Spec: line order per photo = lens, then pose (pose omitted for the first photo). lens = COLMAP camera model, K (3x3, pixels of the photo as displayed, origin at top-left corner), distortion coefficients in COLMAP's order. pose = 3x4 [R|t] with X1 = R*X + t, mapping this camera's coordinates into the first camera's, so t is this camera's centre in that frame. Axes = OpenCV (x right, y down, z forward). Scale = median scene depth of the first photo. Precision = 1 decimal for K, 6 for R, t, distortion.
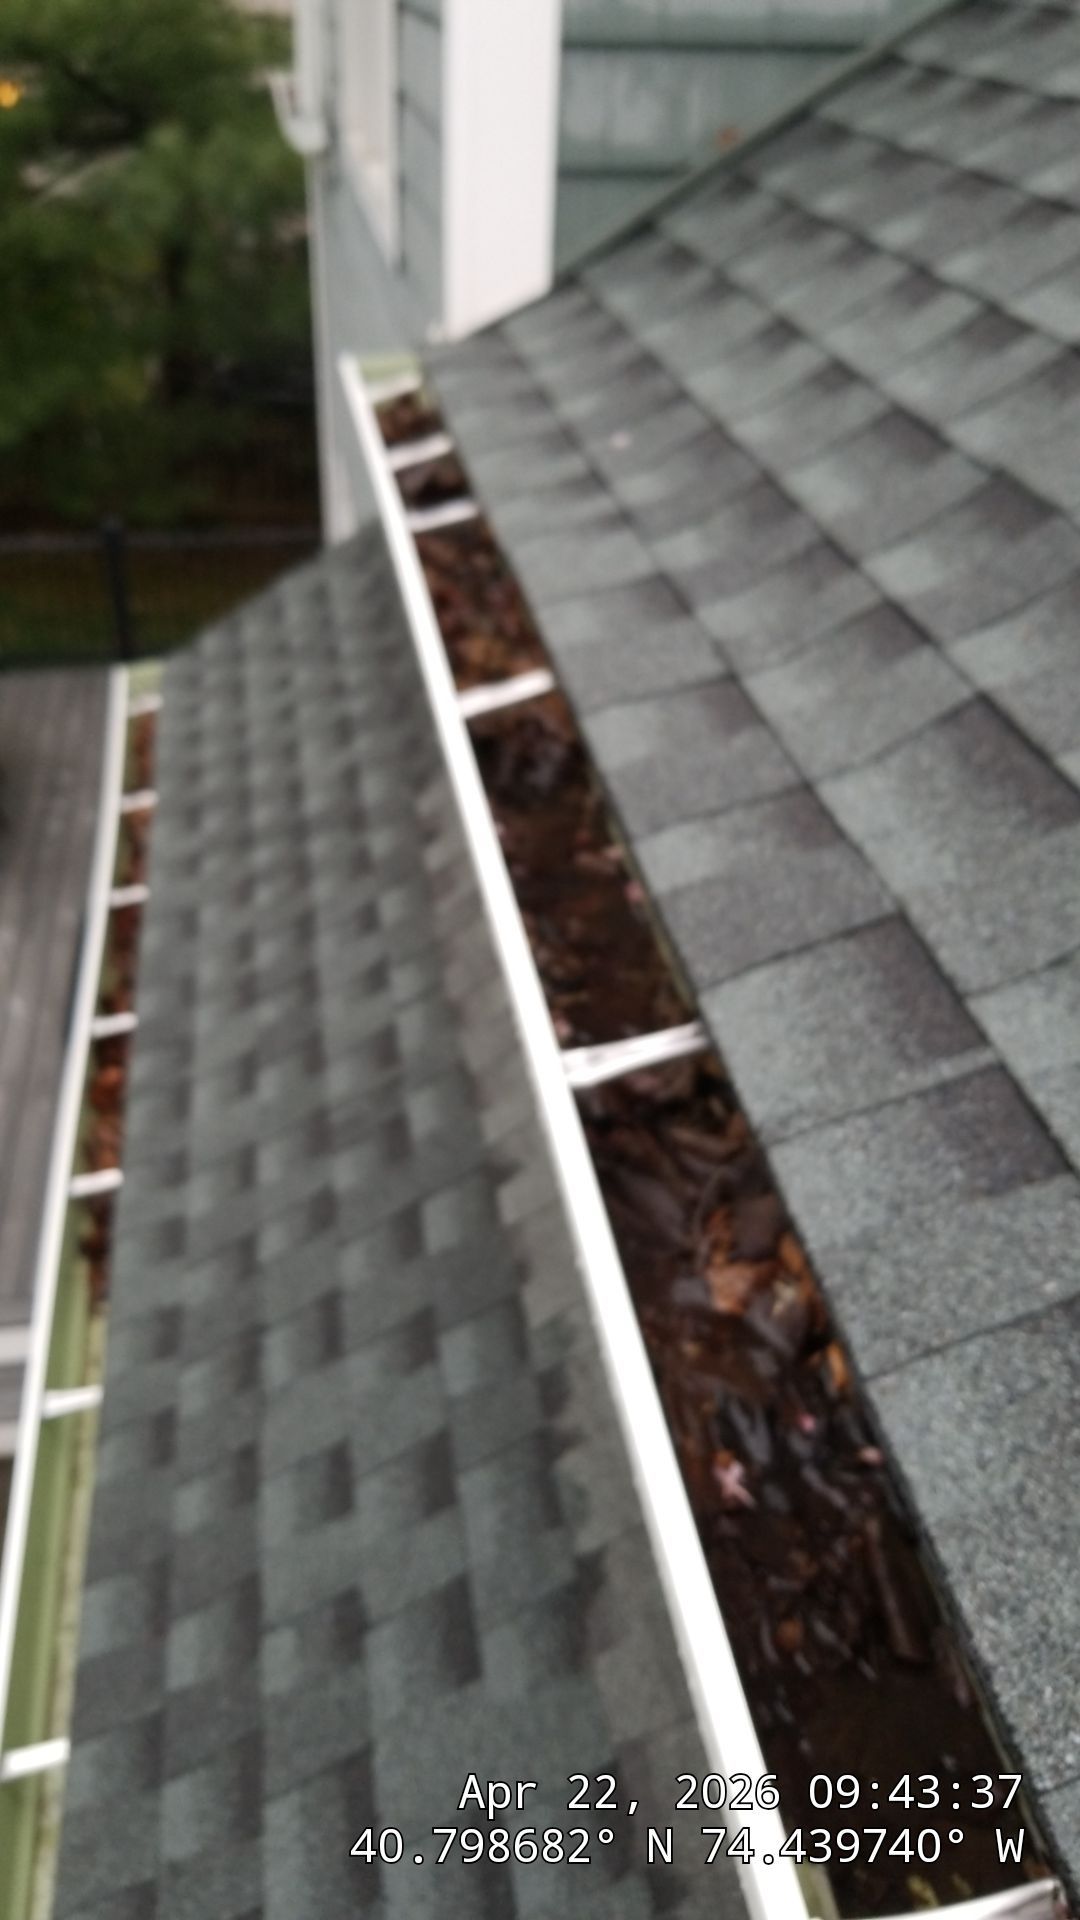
lens RADIAL K [[1455.5, 0, 540.0], [0, 1455.5, 960.0], [0, 0, 1]] dist [0.038184, -0.160901]
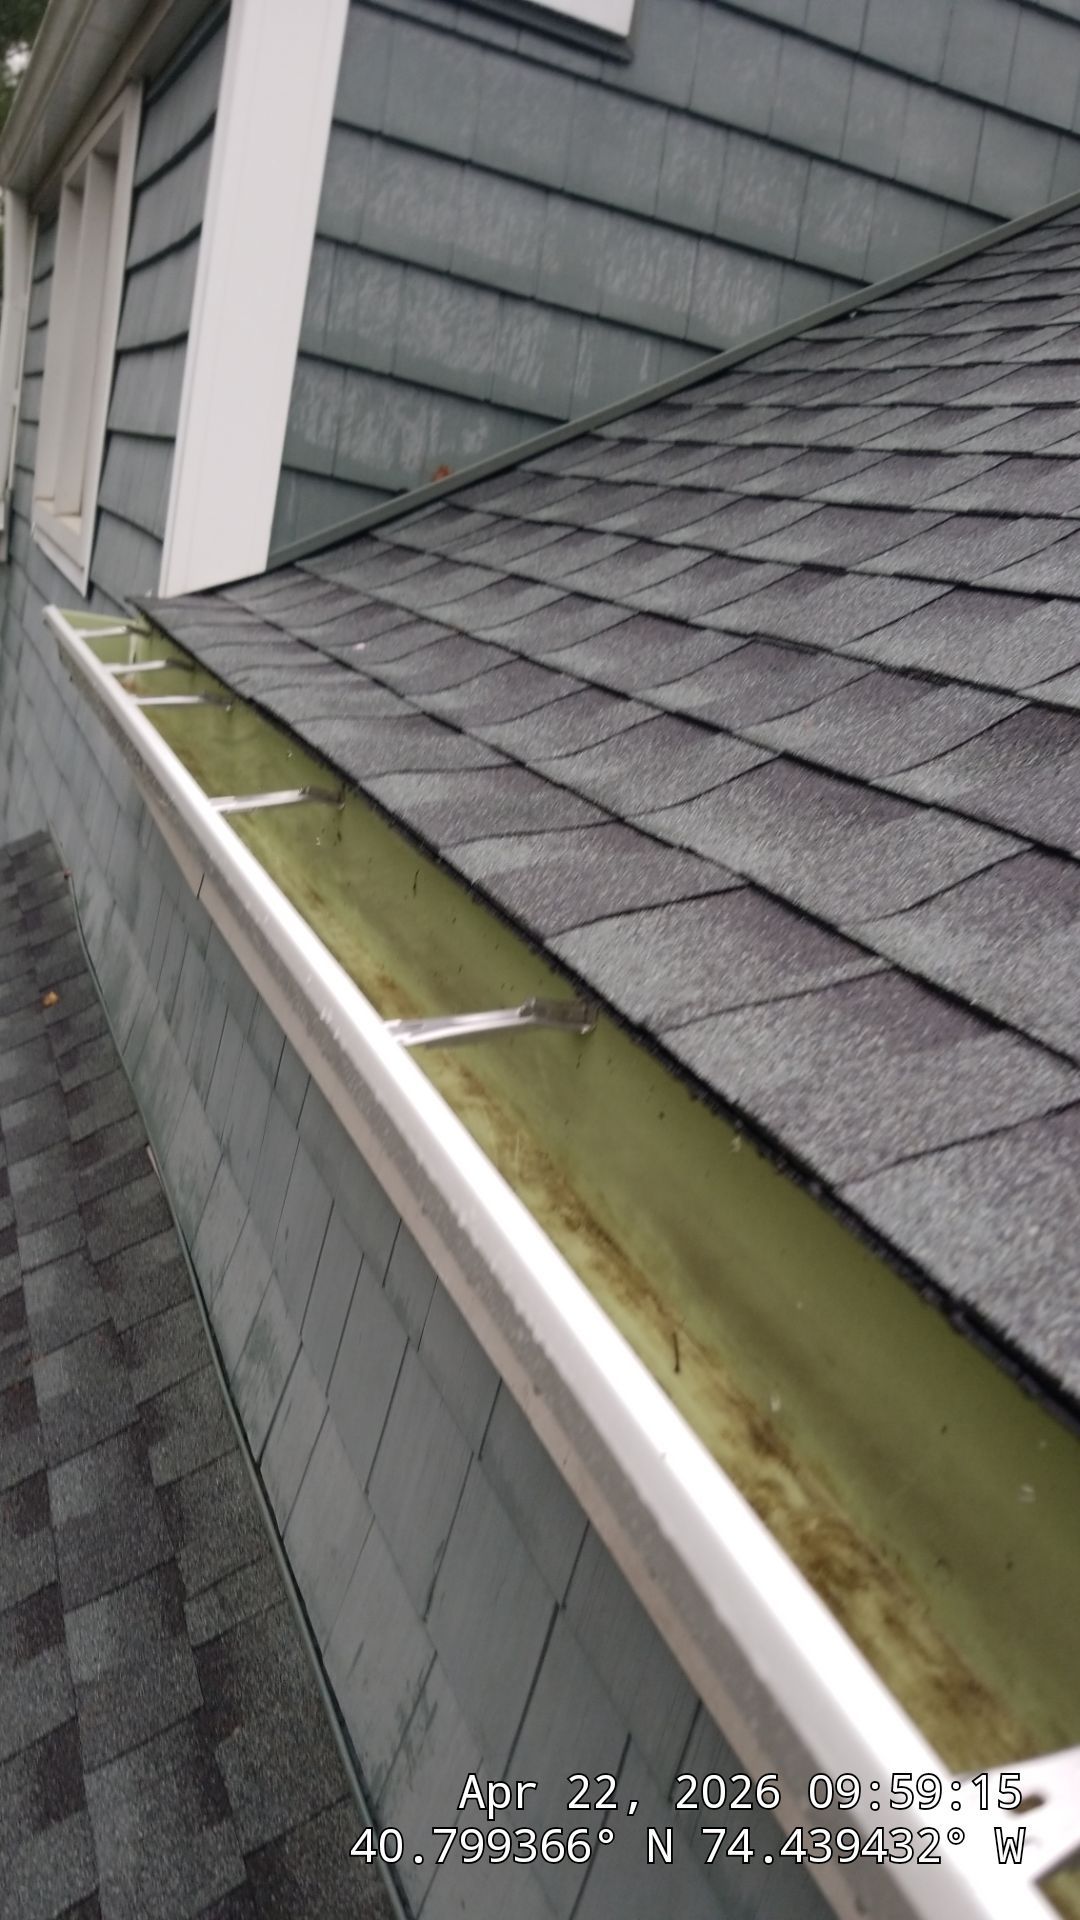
lens RADIAL K [[1455.5, 0, 540.0], [0, 1455.5, 960.0], [0, 0, 1]] dist [0.038184, -0.160901]
pose [[0.961595, 0.101591, 0.254978, -0.109844], [-0.021310, 0.953808, -0.299661, 0.277908], [-0.273643, 0.282719, 0.919342, 0.164926]]
